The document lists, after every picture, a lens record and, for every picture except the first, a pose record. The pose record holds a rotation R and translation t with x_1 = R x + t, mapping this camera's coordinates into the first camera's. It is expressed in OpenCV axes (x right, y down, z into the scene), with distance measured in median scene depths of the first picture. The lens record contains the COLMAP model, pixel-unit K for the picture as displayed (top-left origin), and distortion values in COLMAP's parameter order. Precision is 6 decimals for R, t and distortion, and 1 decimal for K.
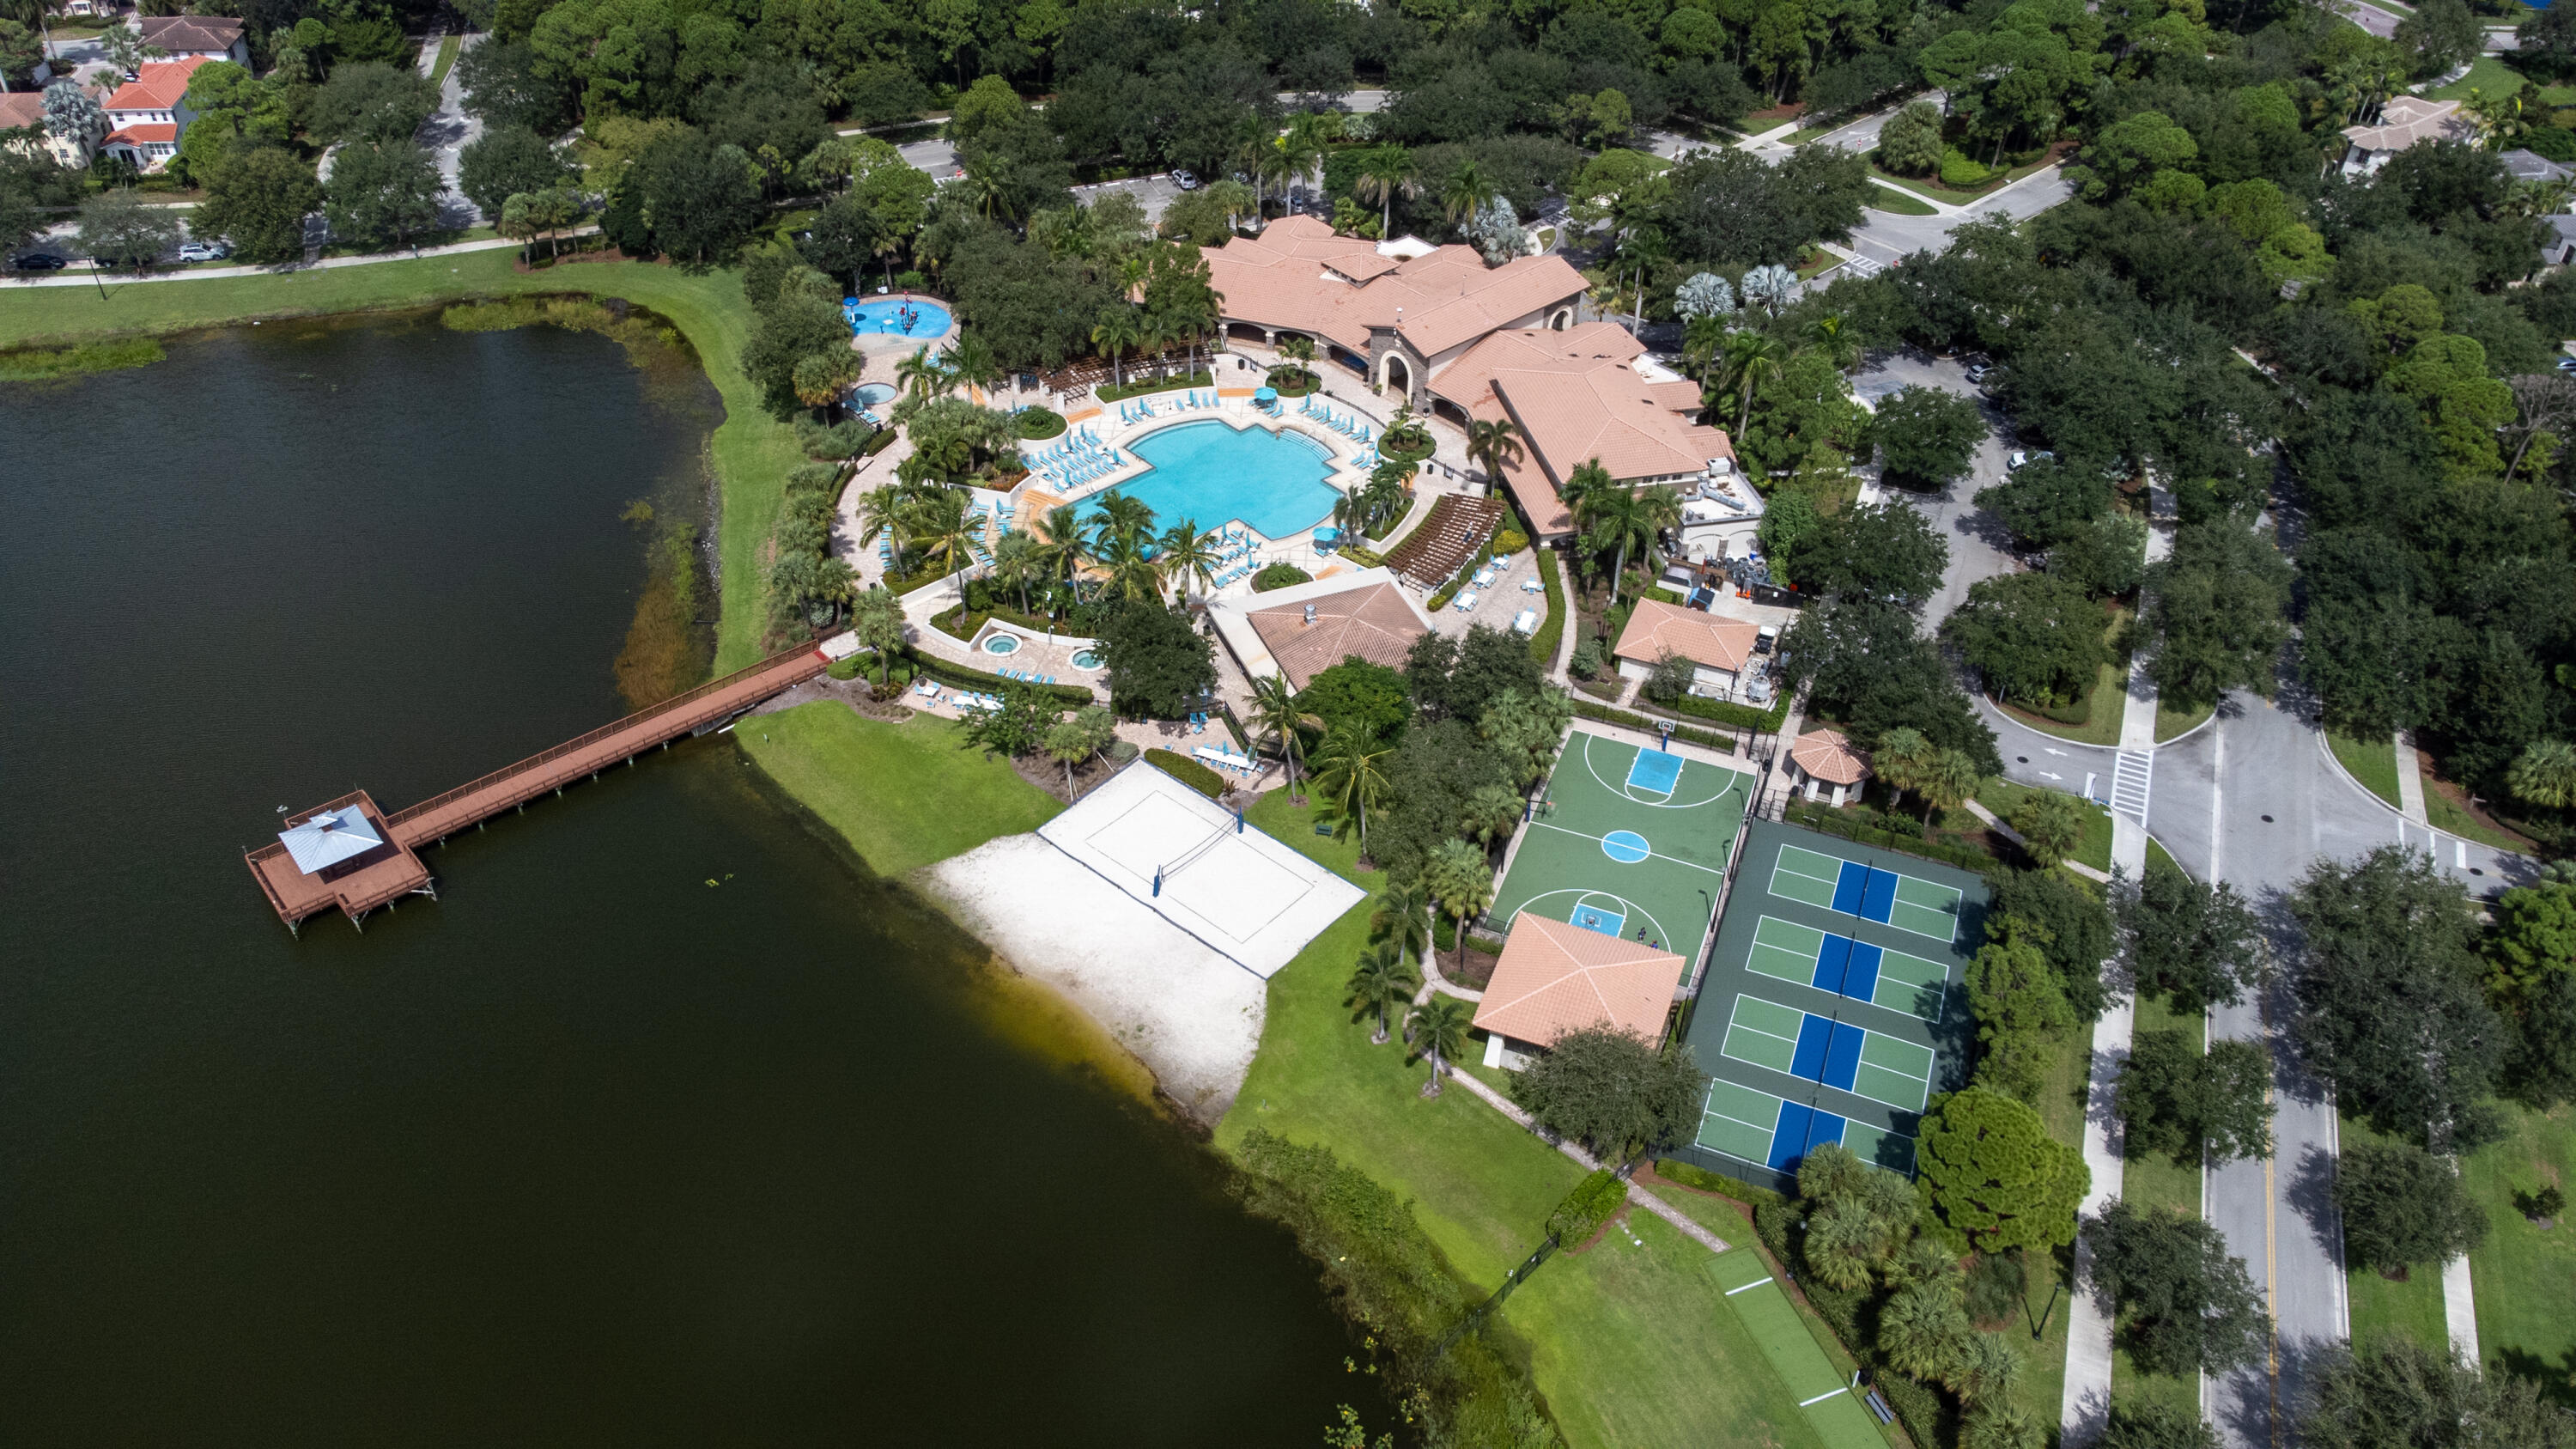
lens RADIAL K [[1918.7, 0, 1283.3], [0, 1918.7, 743.4], [0, 0, 1]] dist [0.013978, 0.065741]
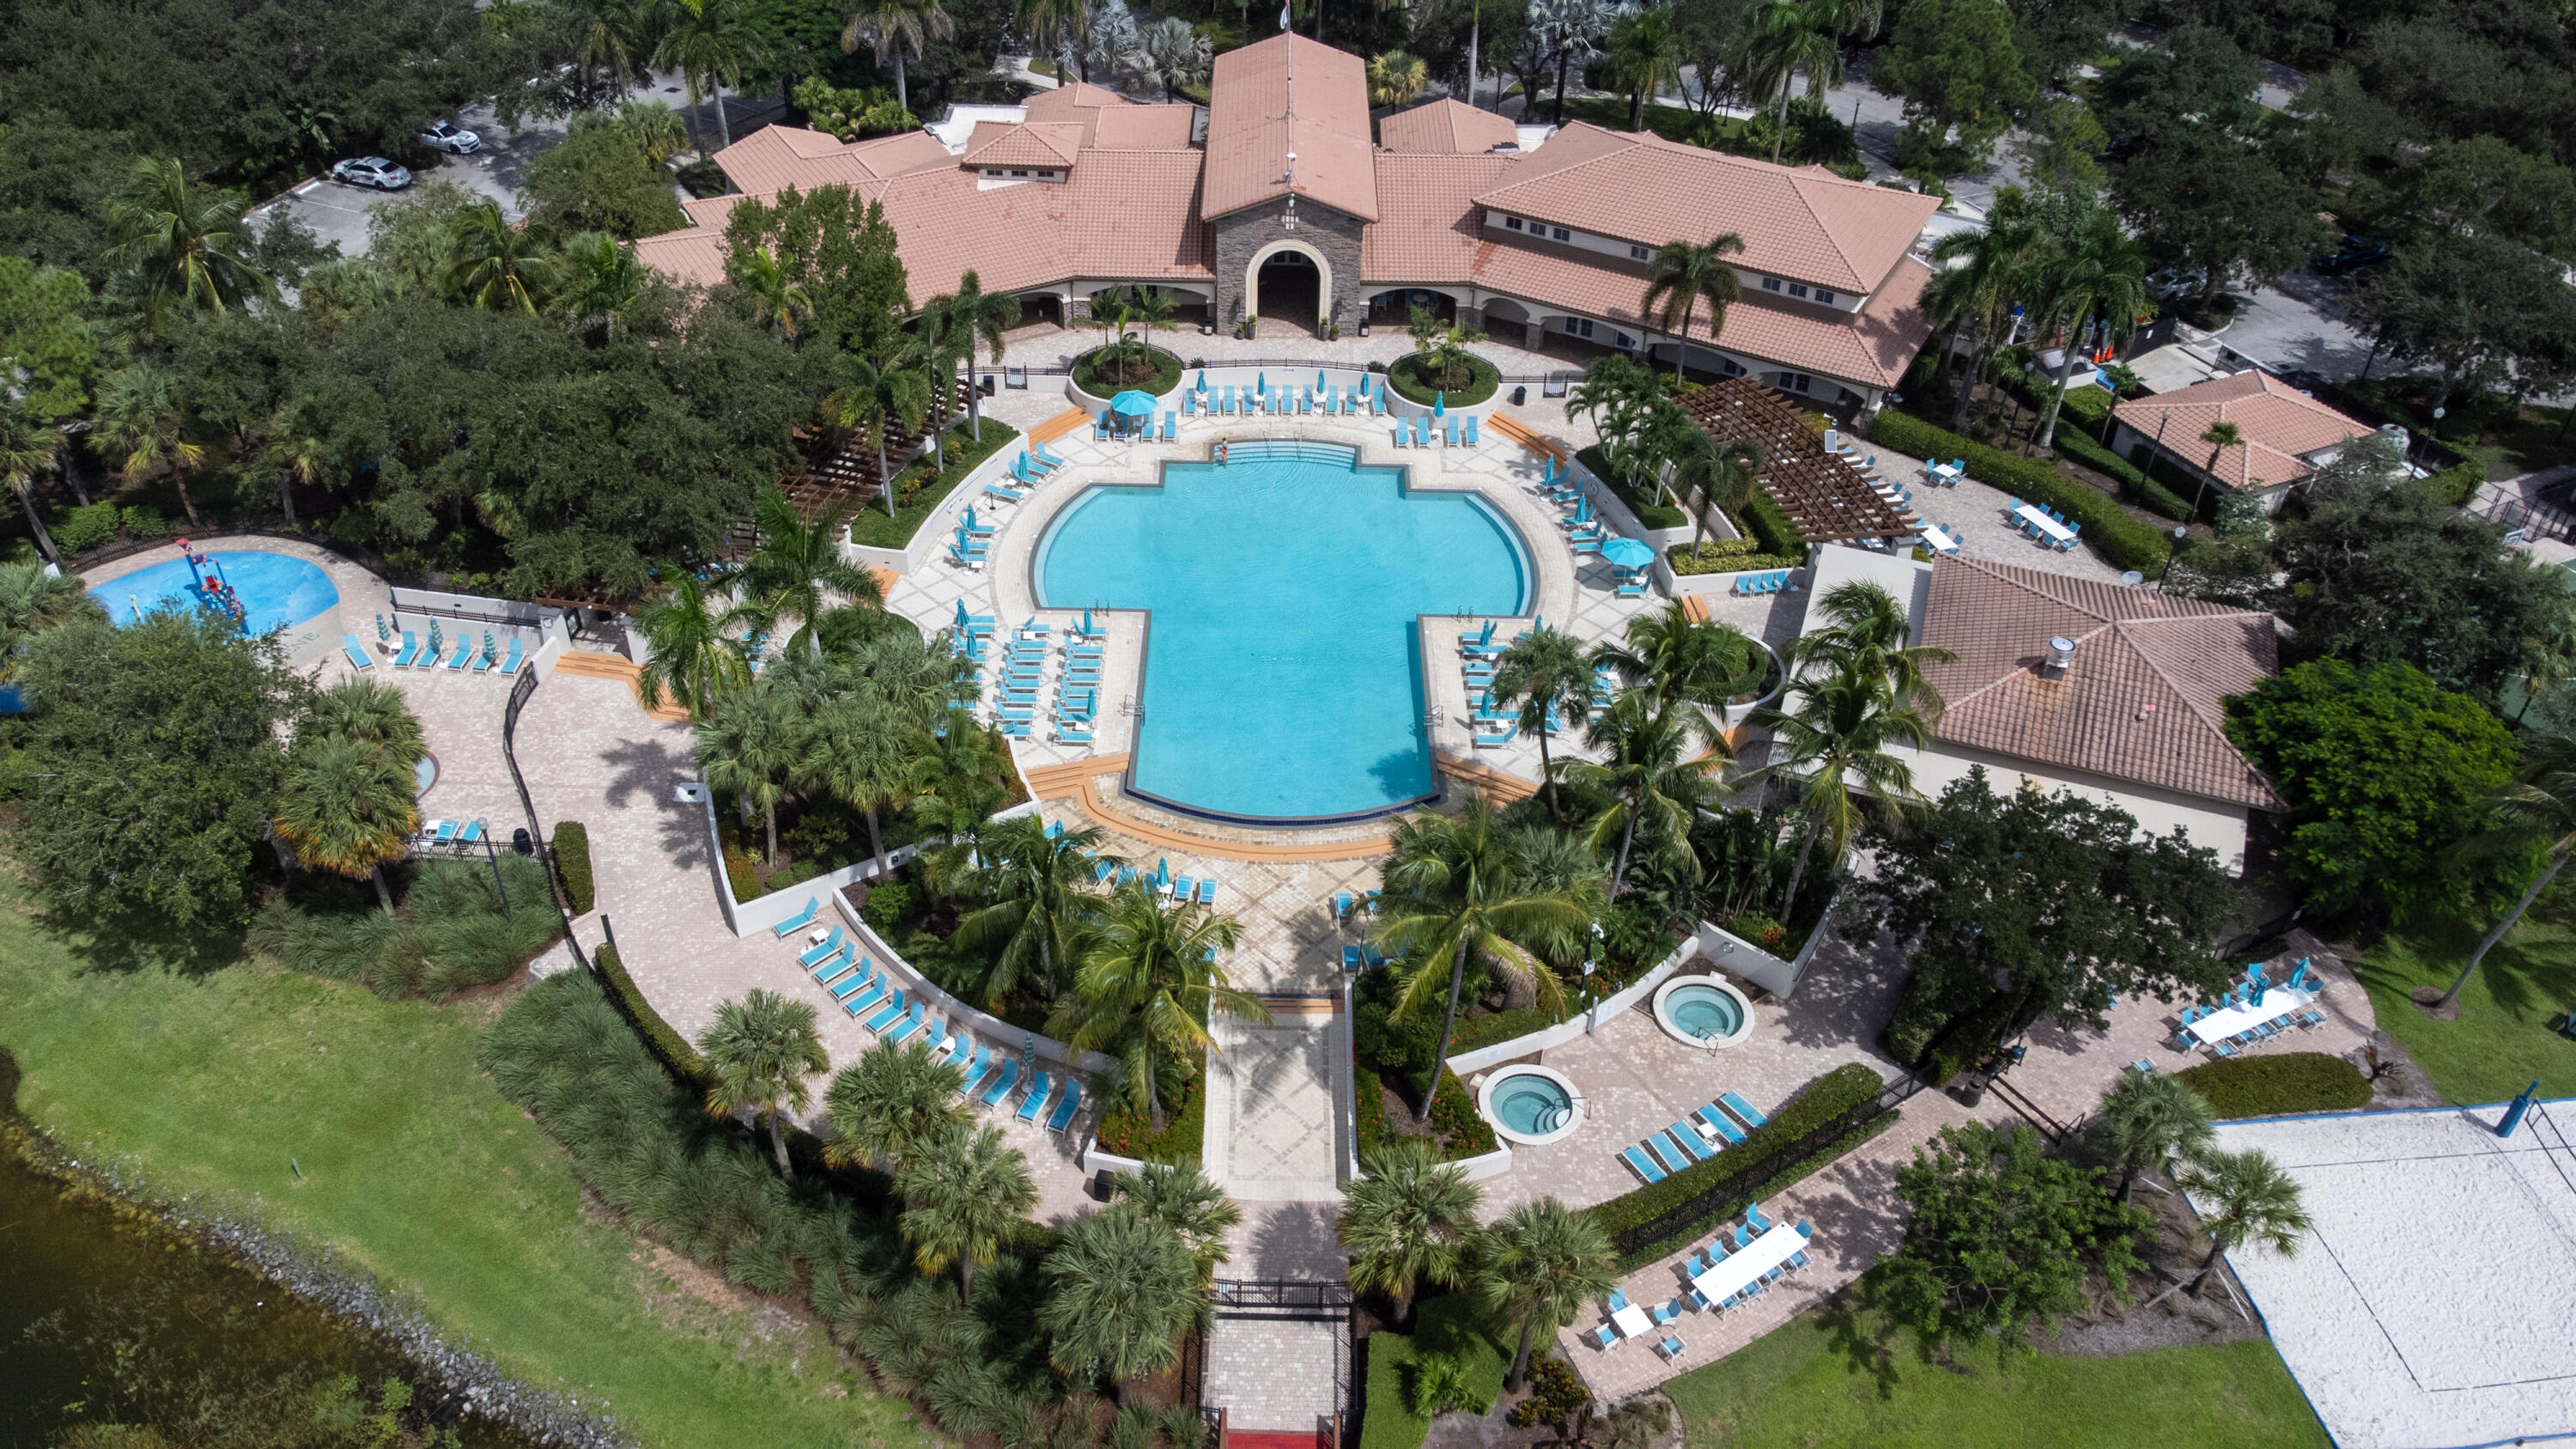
lens RADIAL K [[1918.7, 0, 1283.3], [0, 1918.7, 743.4], [0, 0, 1]] dist [0.013978, 0.065741]
pose [[0.670214, -0.463458, 0.579672, -0.415040], [0.459893, 0.872368, 0.165747, -0.226406], [-0.582504, 0.155501, 0.797815, 0.789889]]
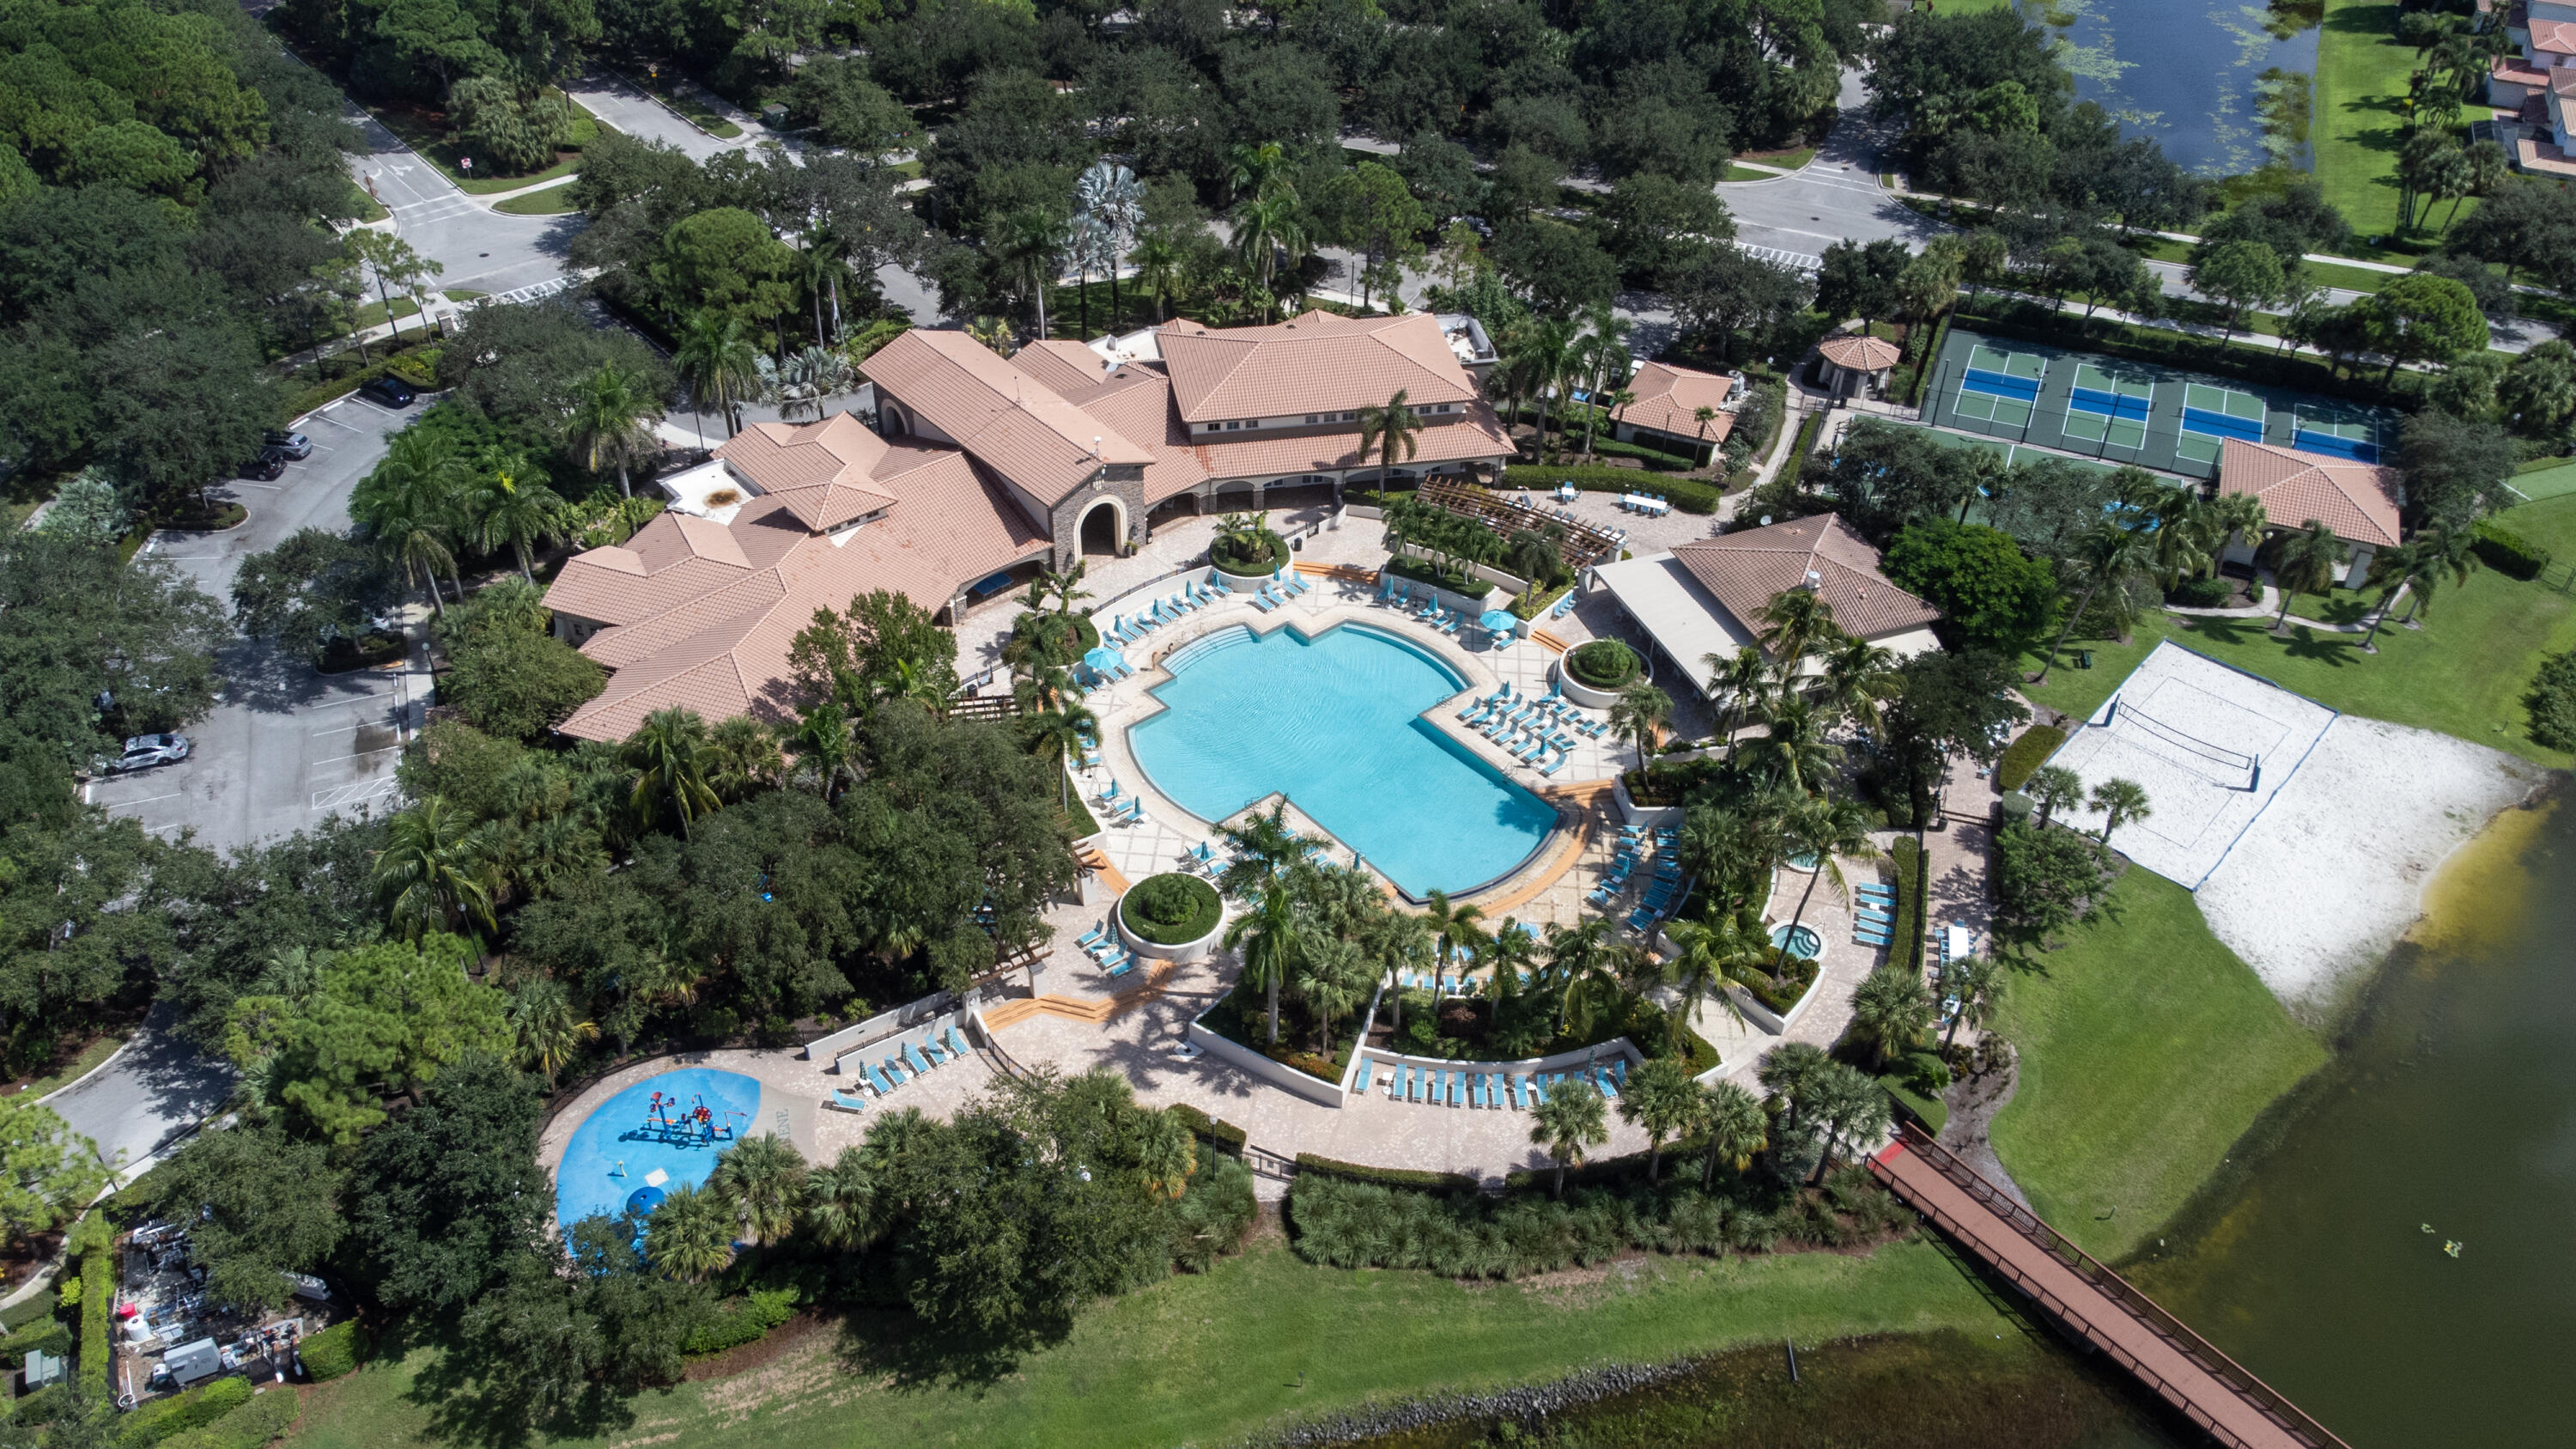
lens RADIAL K [[1918.7, 0, 1283.3], [0, 1918.7, 743.4], [0, 0, 1]] dist [0.013978, 0.065741]
pose [[0.023250, -0.641176, 0.767042, -0.686202], [0.612584, 0.615476, 0.495913, -0.591926], [-0.790063, 0.458348, 0.407084, 0.936041]]
